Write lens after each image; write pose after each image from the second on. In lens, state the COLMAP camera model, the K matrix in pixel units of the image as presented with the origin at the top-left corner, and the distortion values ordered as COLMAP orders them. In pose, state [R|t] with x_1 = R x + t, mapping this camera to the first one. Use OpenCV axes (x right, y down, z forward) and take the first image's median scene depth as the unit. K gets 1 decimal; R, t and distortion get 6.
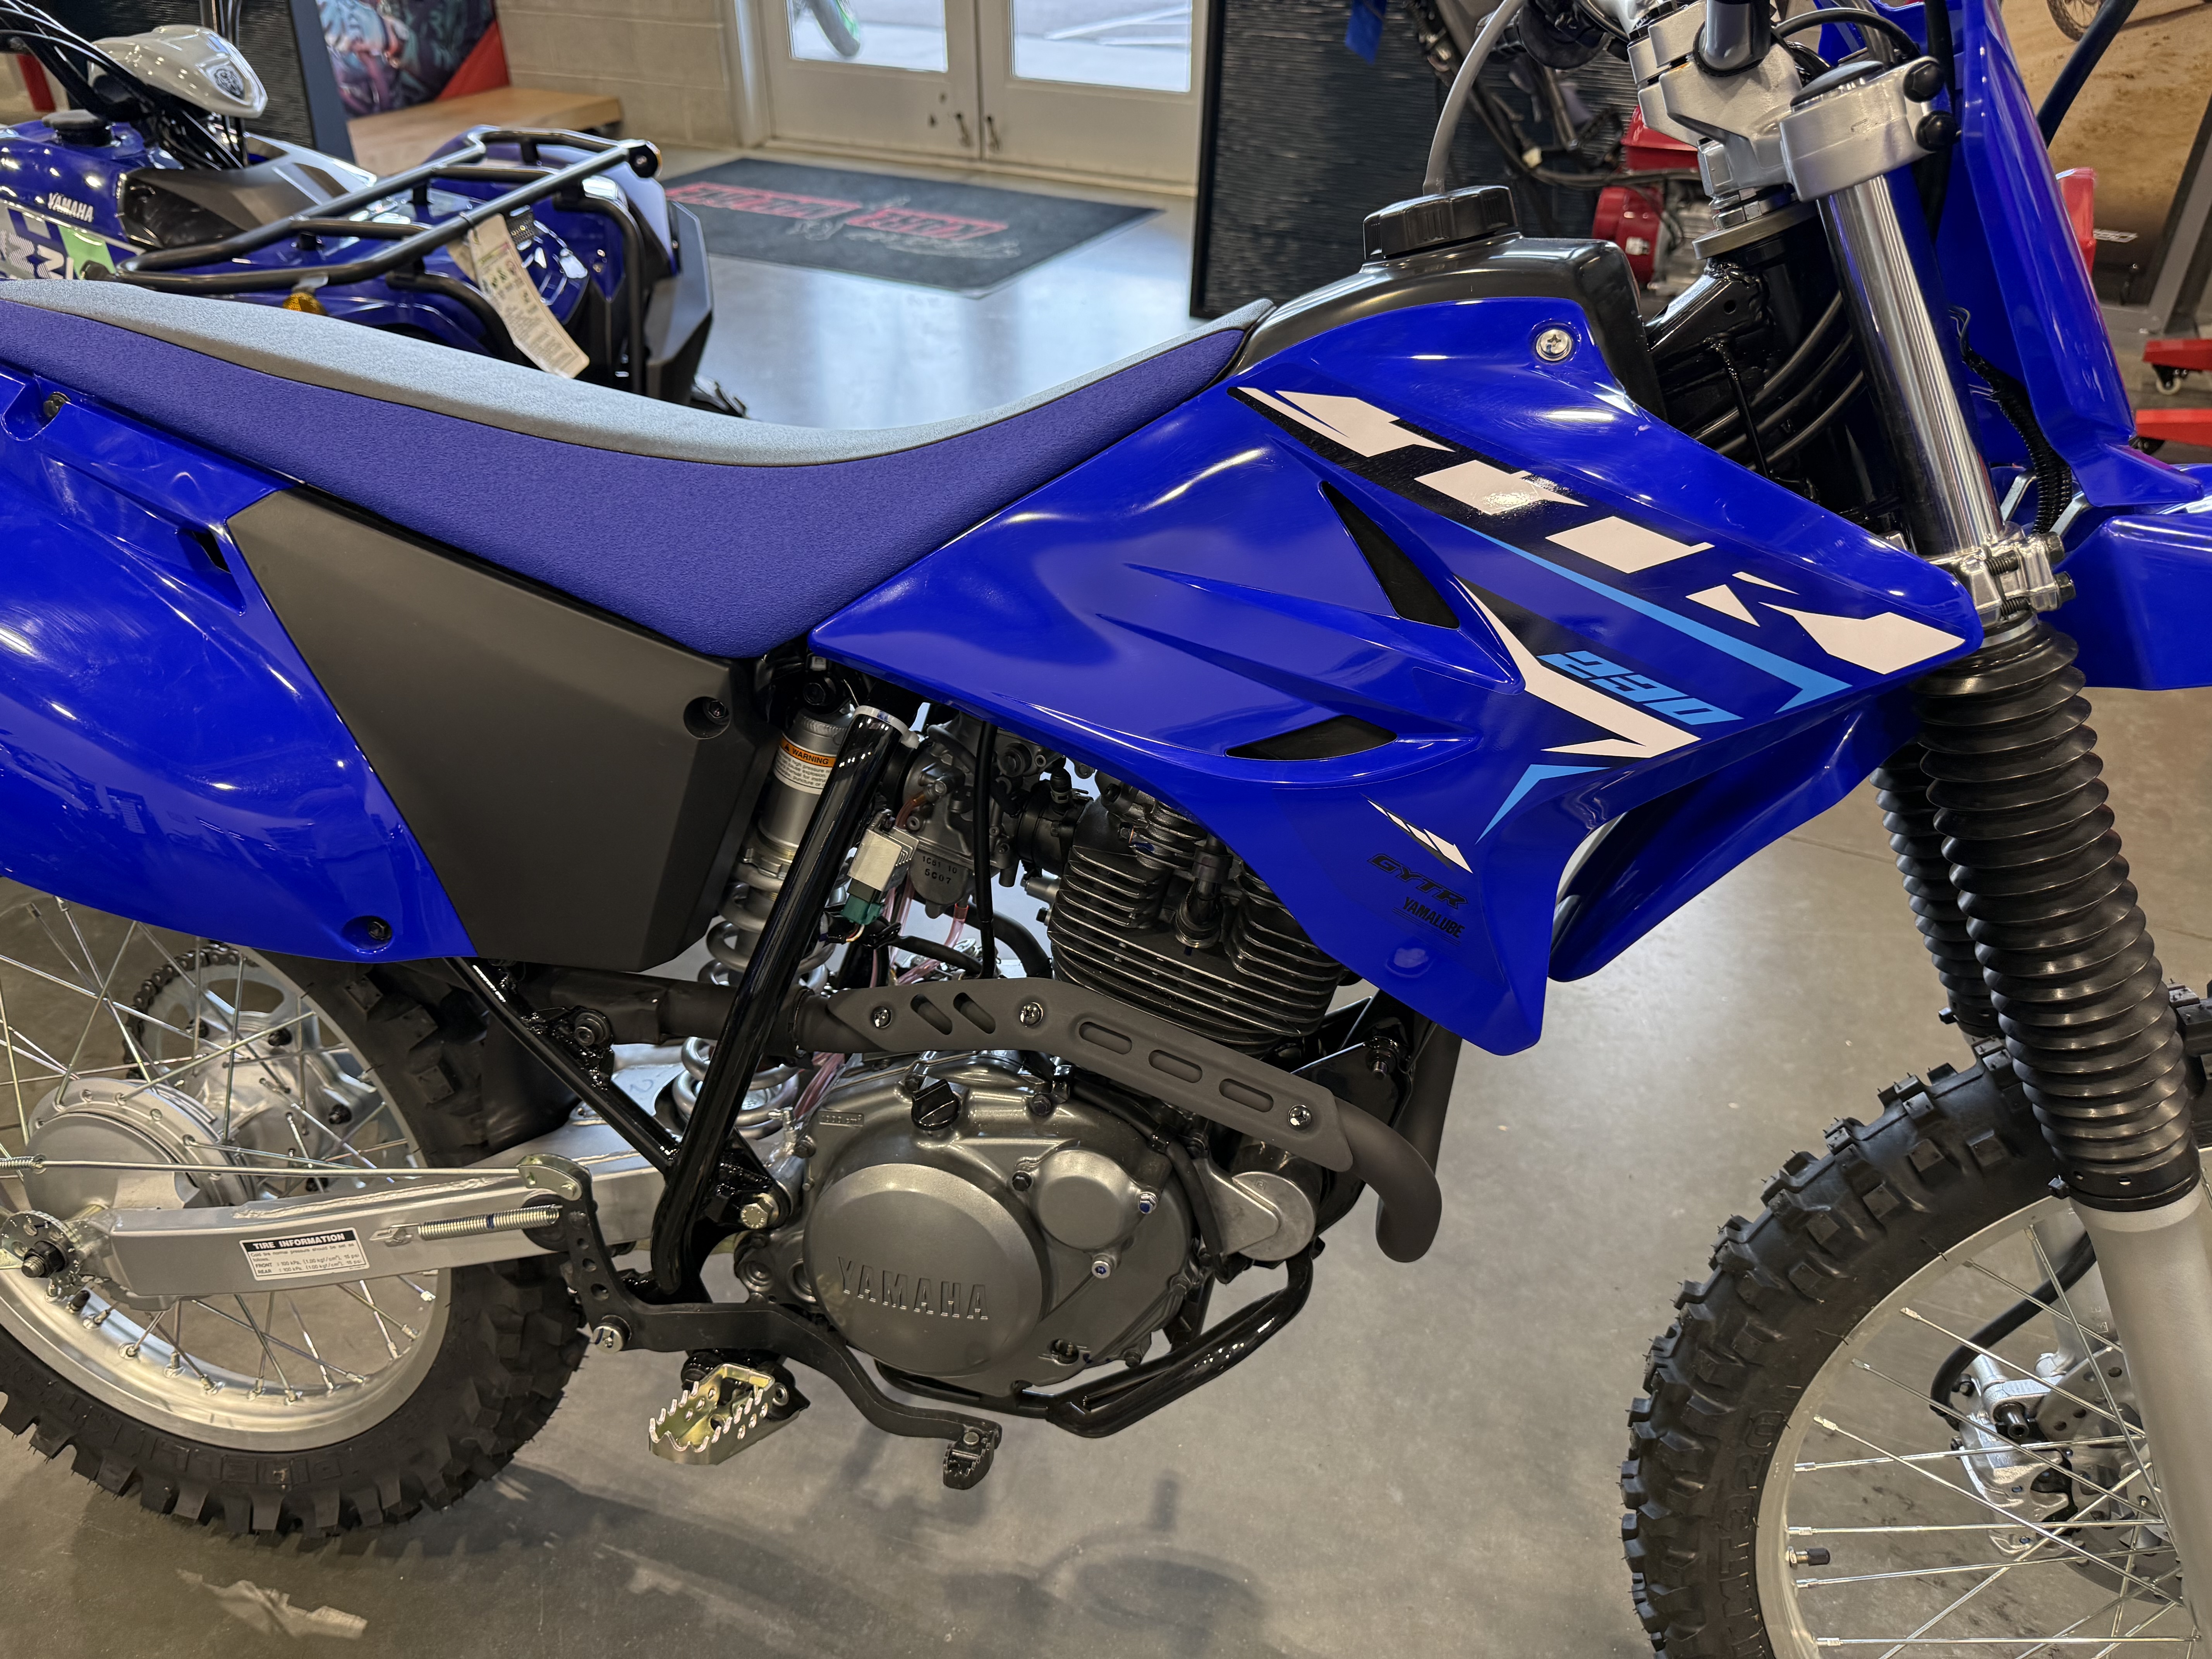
lens RADIAL K [[1587.7, 0, 1106.0], [0, 1587.7, 829.5], [0, 0, 1]] dist [-0.003866, -0.014760]
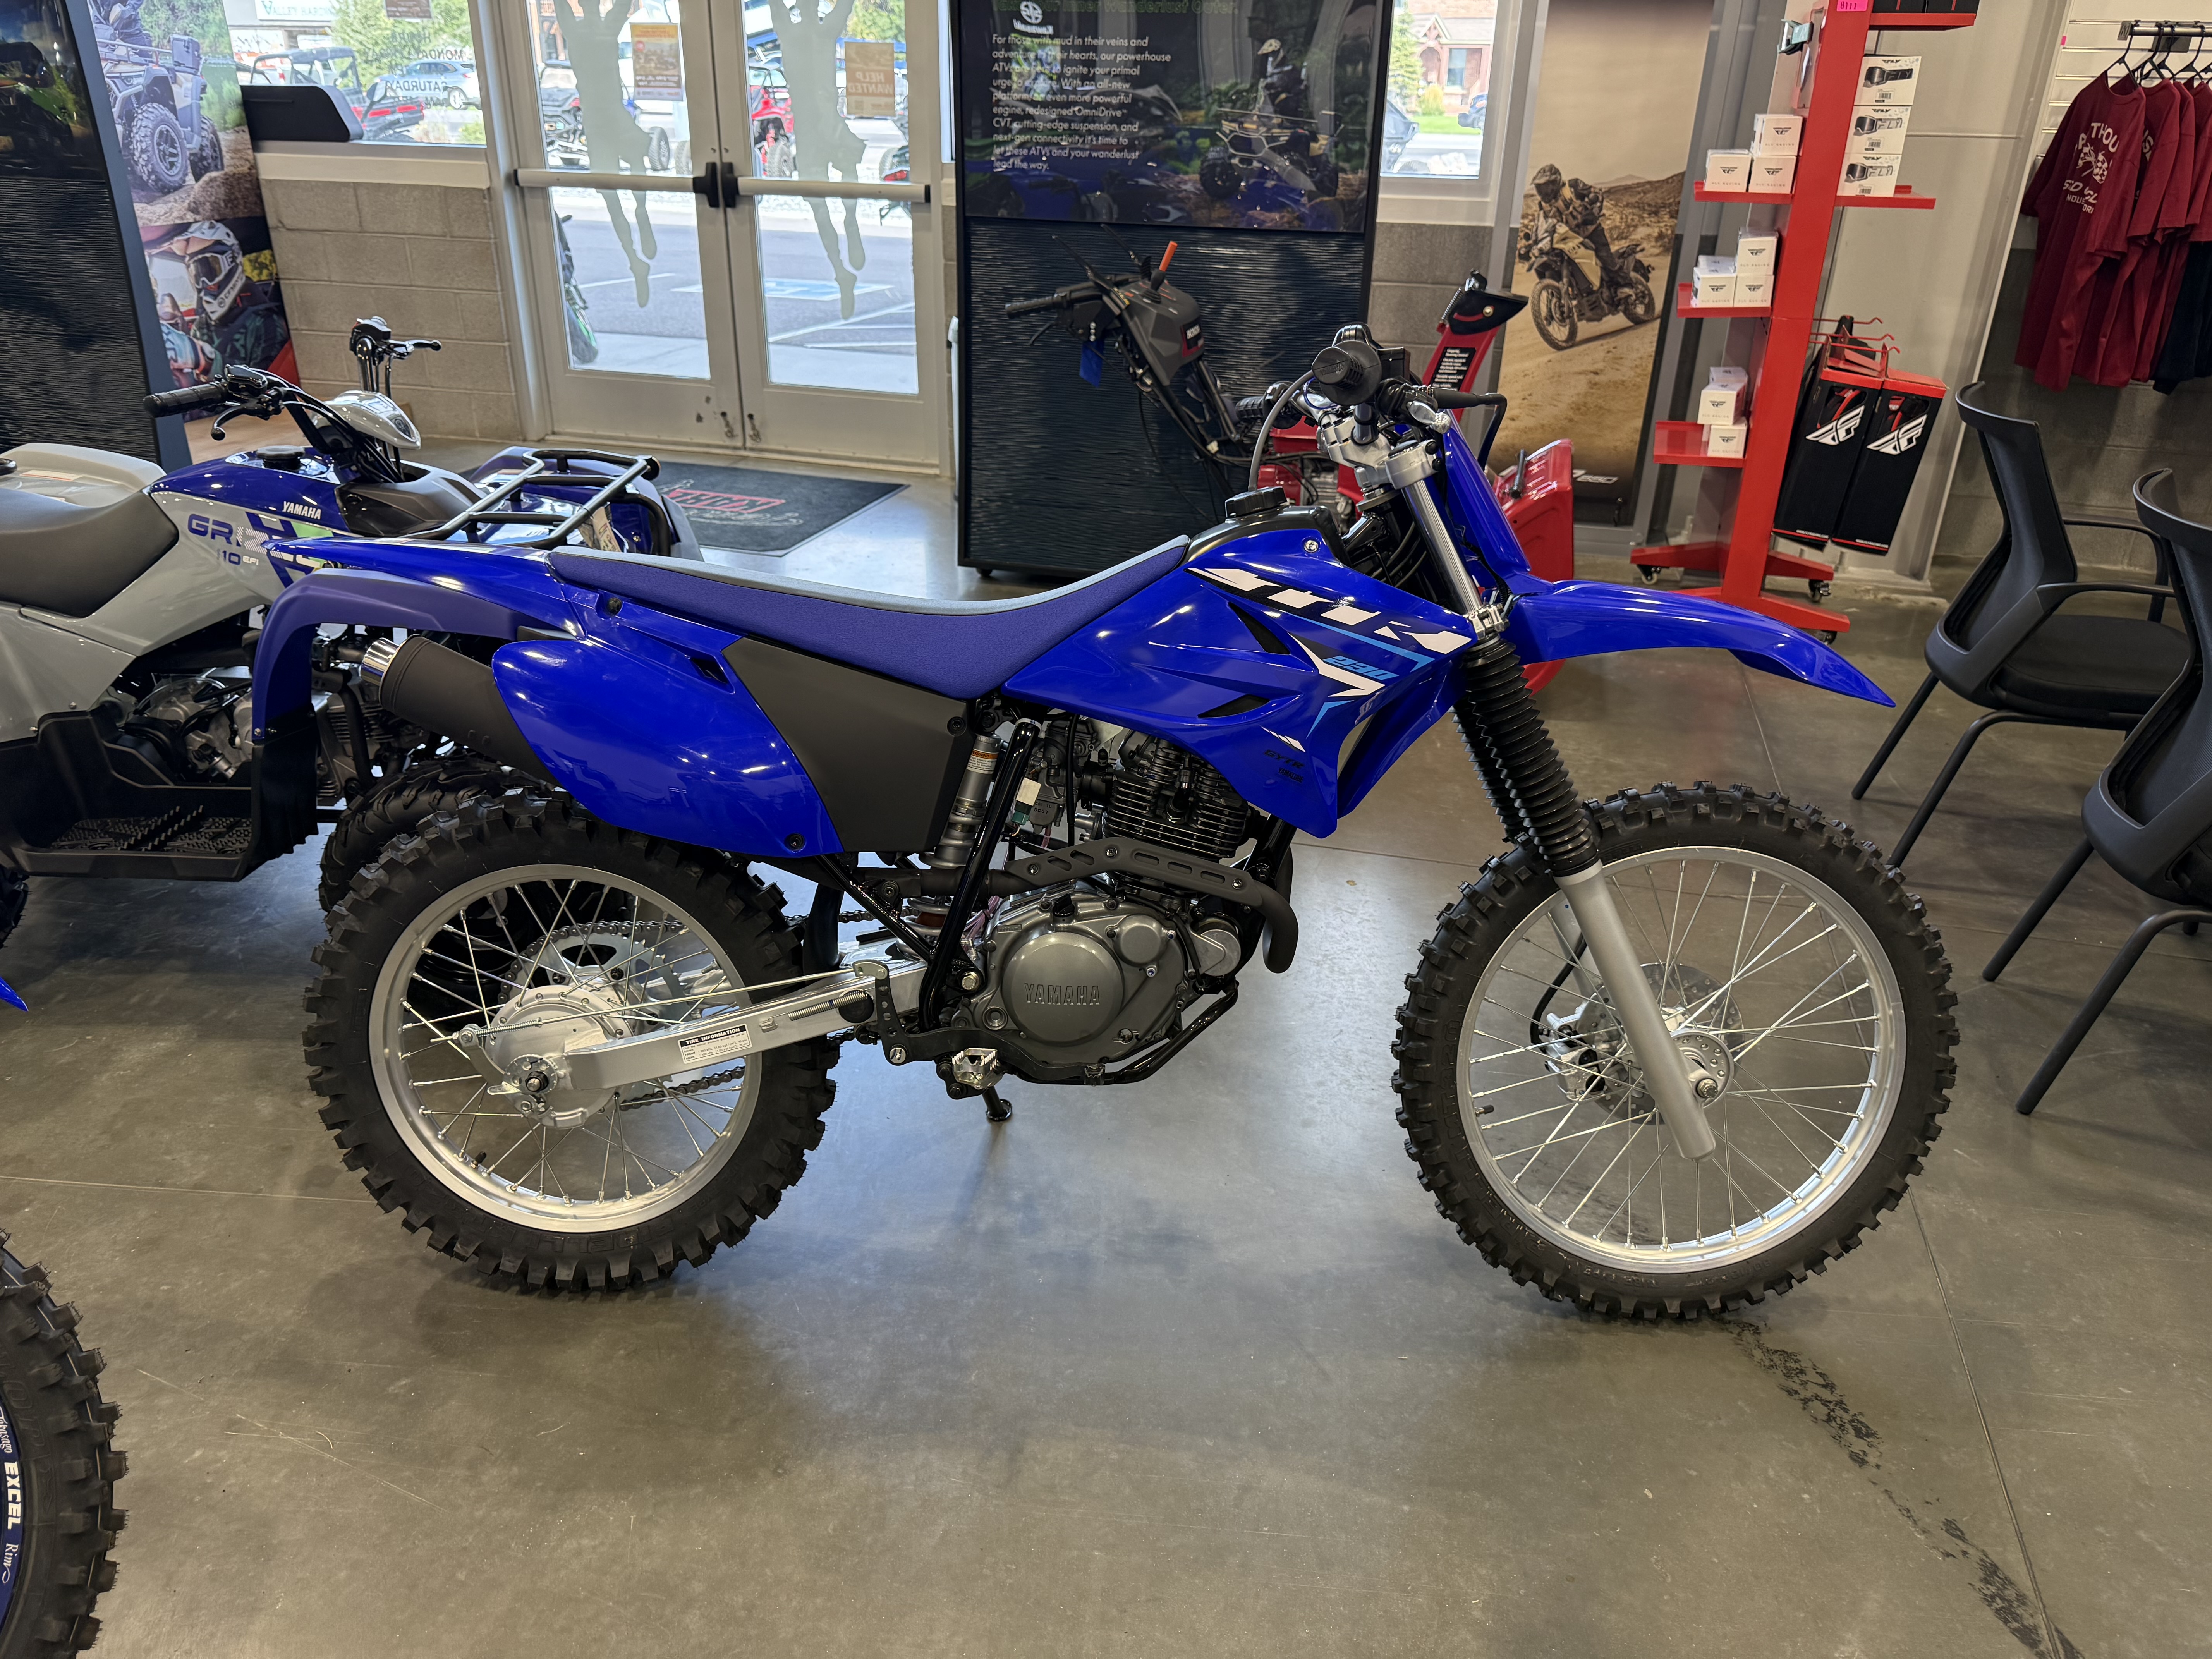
lens RADIAL K [[1562.0, 0, 1106.0], [0, 1562.0, 829.5], [0, 0, 1]] dist [0.063123, -0.130141]
pose [[0.976386, -0.074499, 0.202782, -0.436449], [0.104011, 0.984815, -0.138998, 0.343308], [-0.189347, 0.156807, 0.969309, -0.977866]]
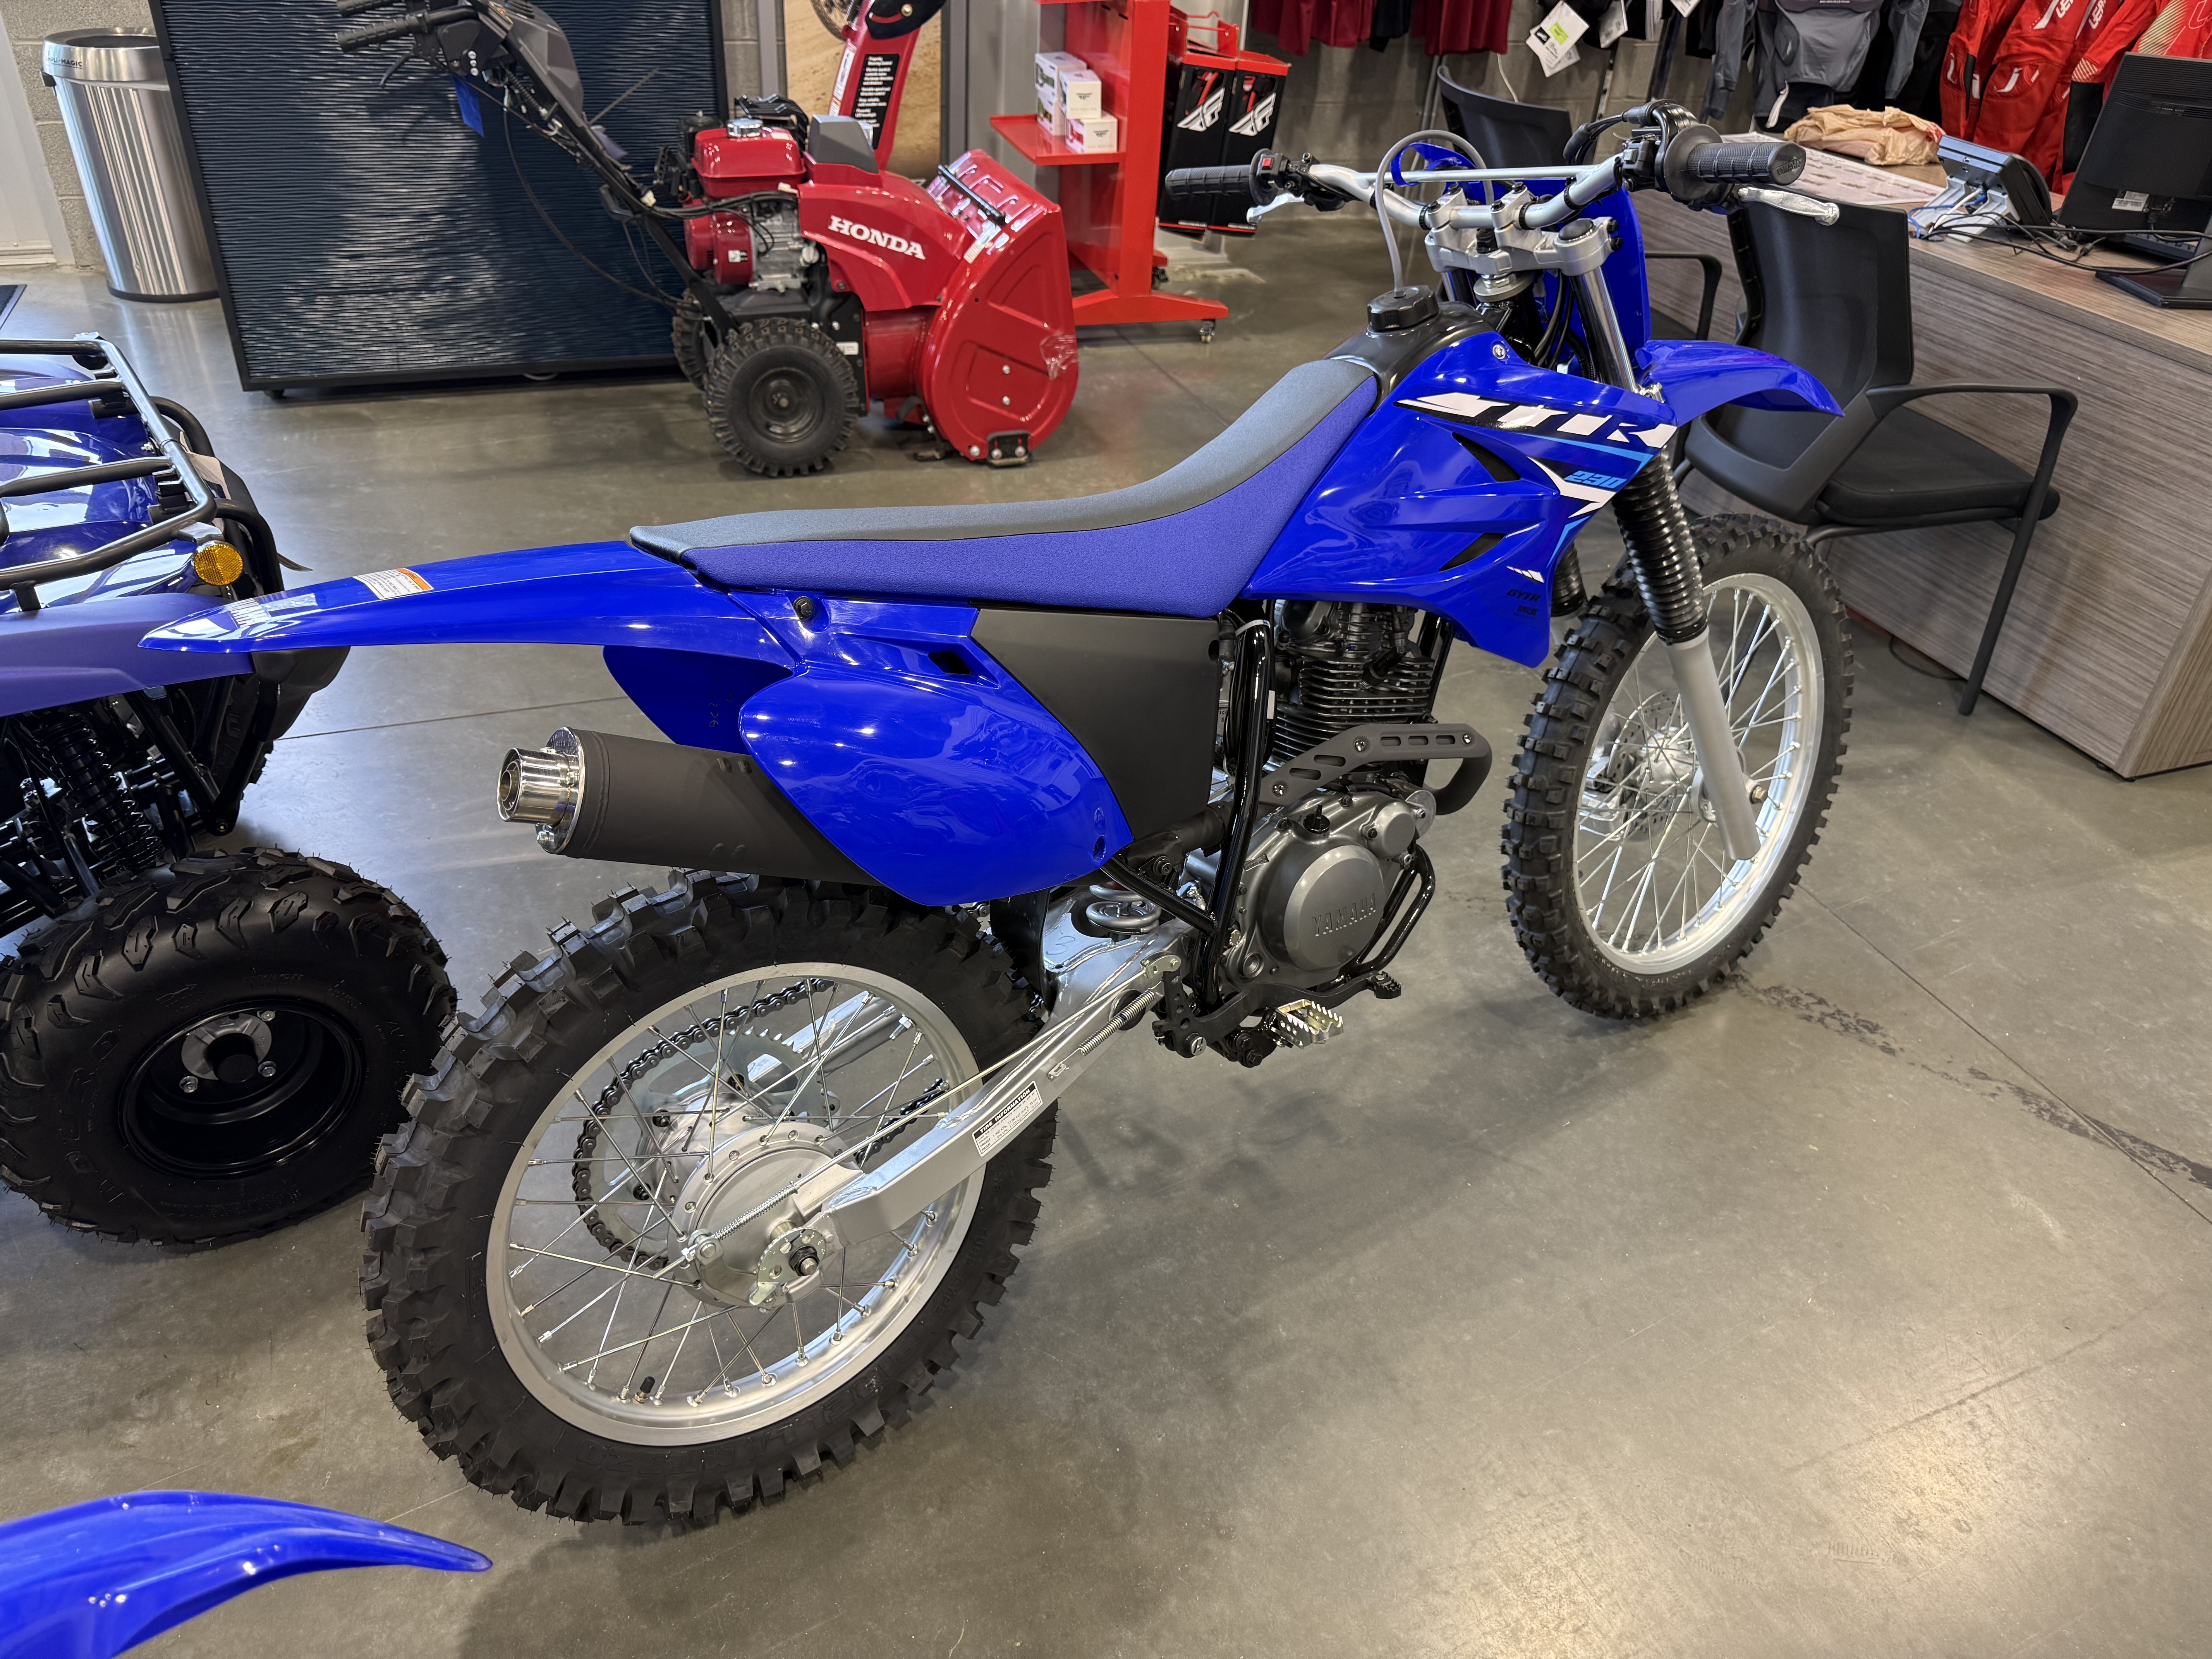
lens RADIAL K [[1556.4, 0, 1106.0], [0, 1556.4, 829.5], [0, 0, 1]] dist [-0.000694, -0.013101]
pose [[0.666385, -0.393105, 0.633561, -1.314814], [0.368935, 0.912256, 0.177978, -0.209568], [-0.647933, 0.115141, 0.752944, -0.176867]]
